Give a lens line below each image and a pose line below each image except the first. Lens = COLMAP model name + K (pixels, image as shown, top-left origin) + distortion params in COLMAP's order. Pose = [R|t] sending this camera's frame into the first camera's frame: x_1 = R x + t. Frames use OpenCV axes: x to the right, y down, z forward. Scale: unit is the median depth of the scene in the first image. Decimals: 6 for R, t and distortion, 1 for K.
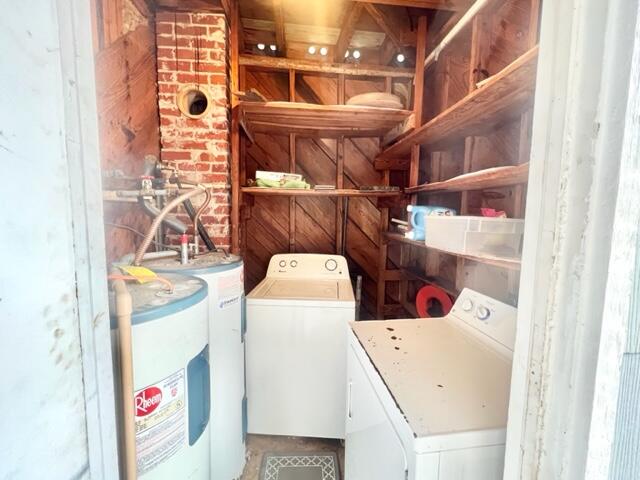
lens RADIAL K [[260.1, 0, 318.3], [0, 260.1, 238.6], [0, 0, 1]] dist [-0.000456, 0.000071]
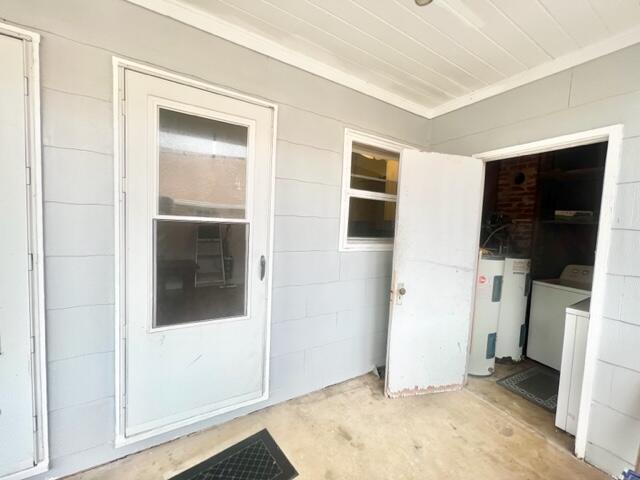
lens RADIAL K [[260.1, 0, 318.3], [0, 260.1, 238.6], [0, 0, 1]] dist [-0.000456, 0.000071]
pose [[0.414032, 0.057264, -0.908460, 0.706973], [-0.124061, 0.992256, 0.006005, 0.104901], [0.901769, 0.110218, 0.417930, -1.124792]]
